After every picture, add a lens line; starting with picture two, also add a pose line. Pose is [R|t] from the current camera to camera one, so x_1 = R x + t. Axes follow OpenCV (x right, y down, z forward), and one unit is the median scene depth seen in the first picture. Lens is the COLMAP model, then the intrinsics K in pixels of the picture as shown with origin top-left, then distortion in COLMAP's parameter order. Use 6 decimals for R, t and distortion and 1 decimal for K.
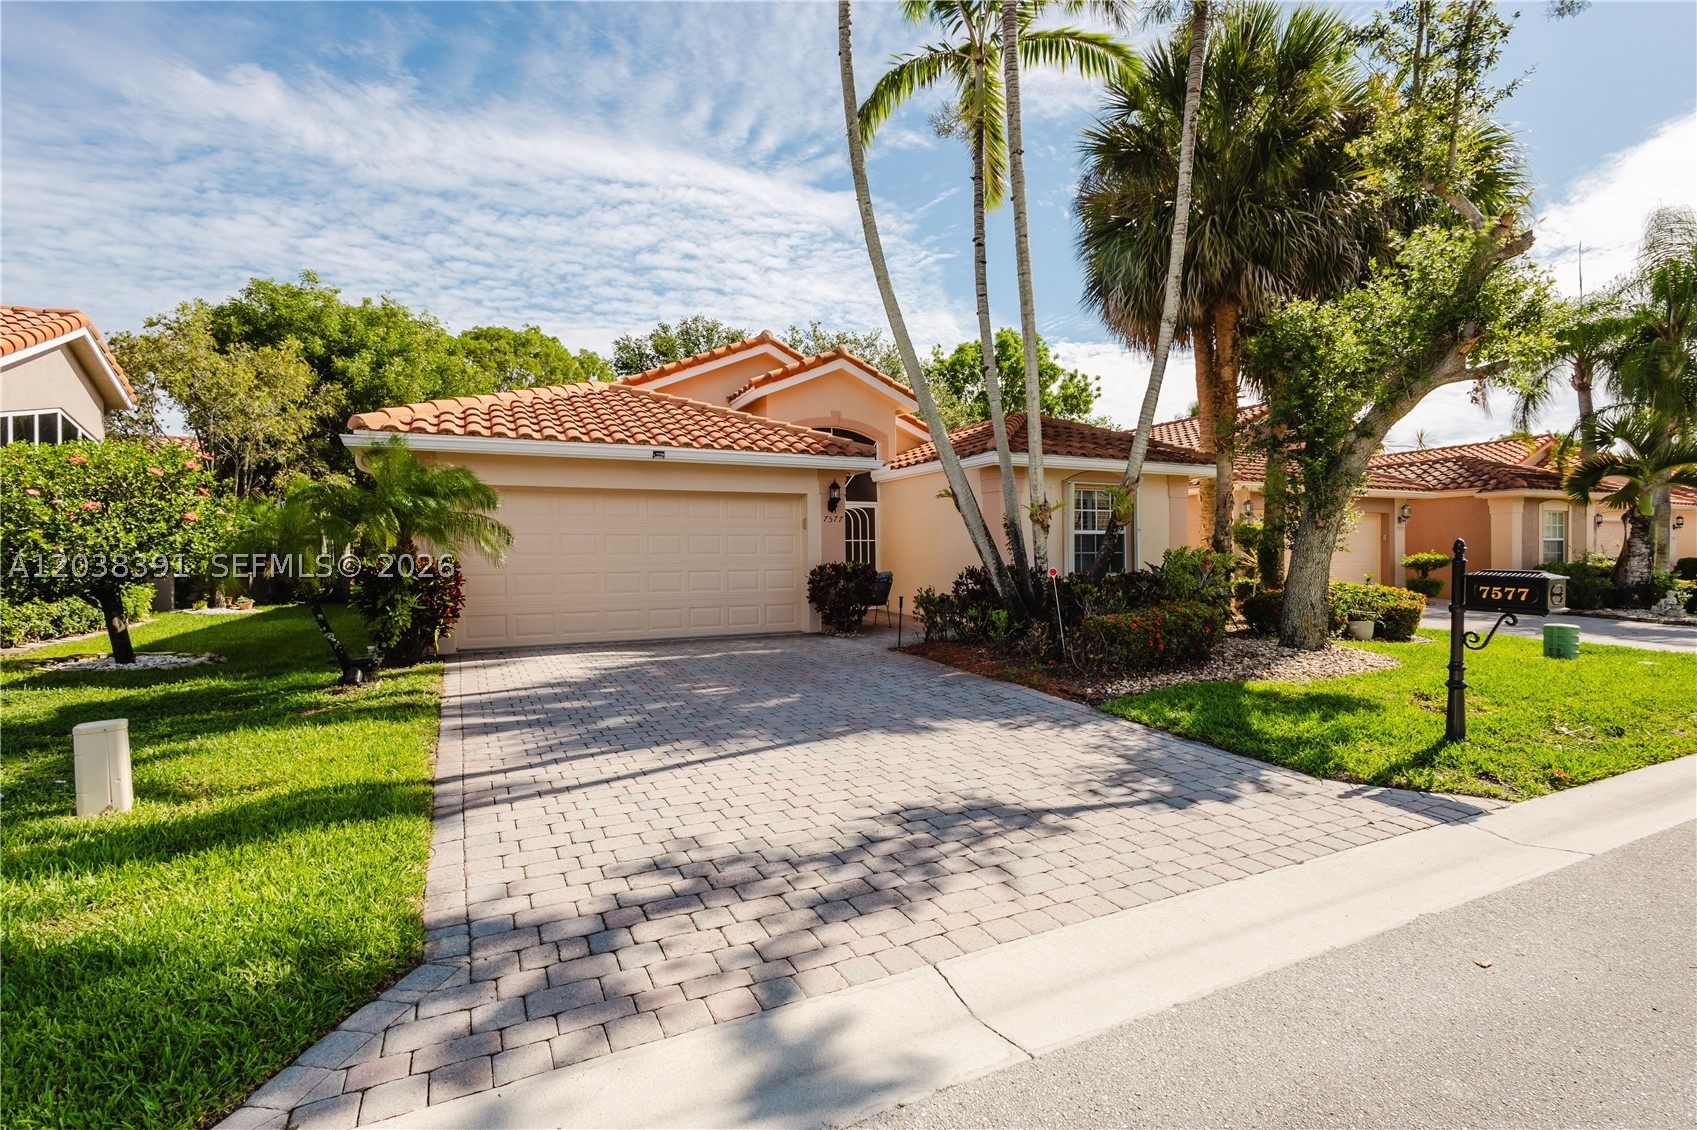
lens RADIAL K [[805.6, 0, 848.5], [0, 805.6, 565.0], [0, 0, 1]] dist [0.019268, -0.000662]
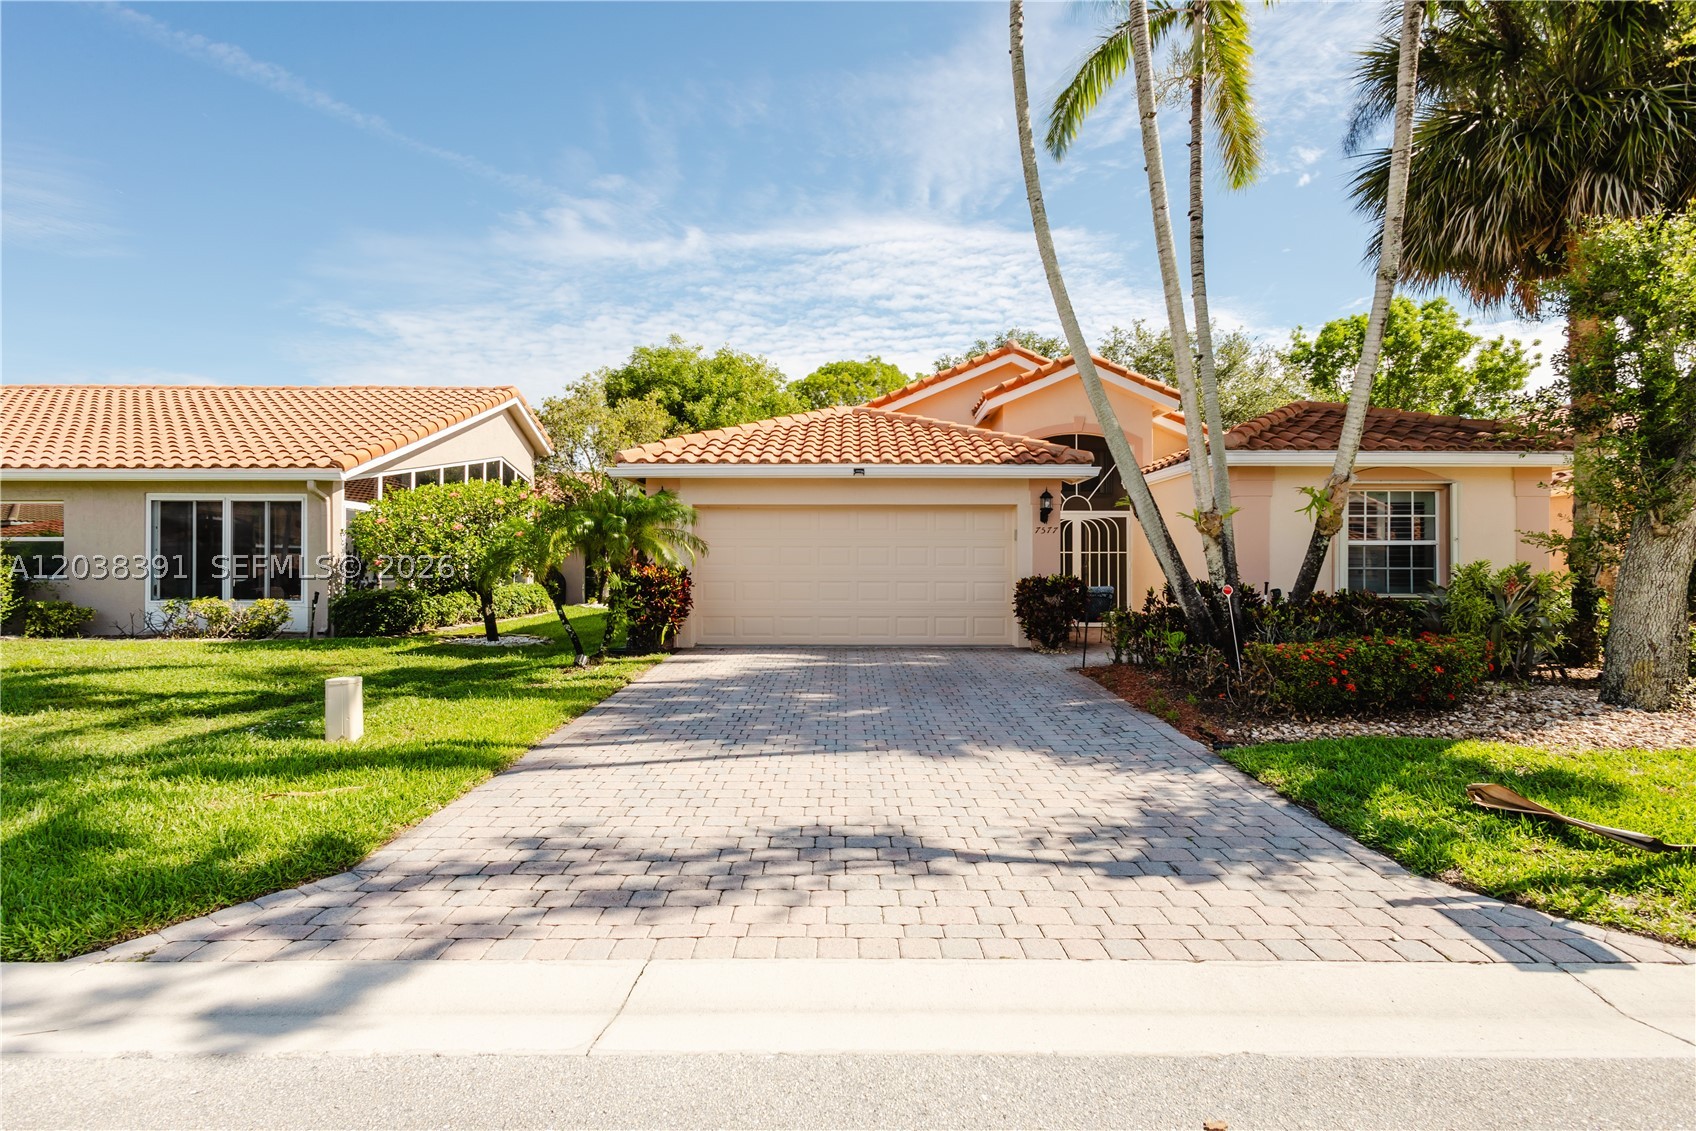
lens RADIAL K [[790.0, 0, 846.6], [0, 790.0, 568.8], [0, 0, 1]] dist [0.021897, -0.008704]
pose [[0.901090, 0.009551, -0.433528, 0.178315], [-0.012394, 0.999916, -0.003731, -0.004235], [0.433456, 0.008735, 0.901133, 0.046724]]
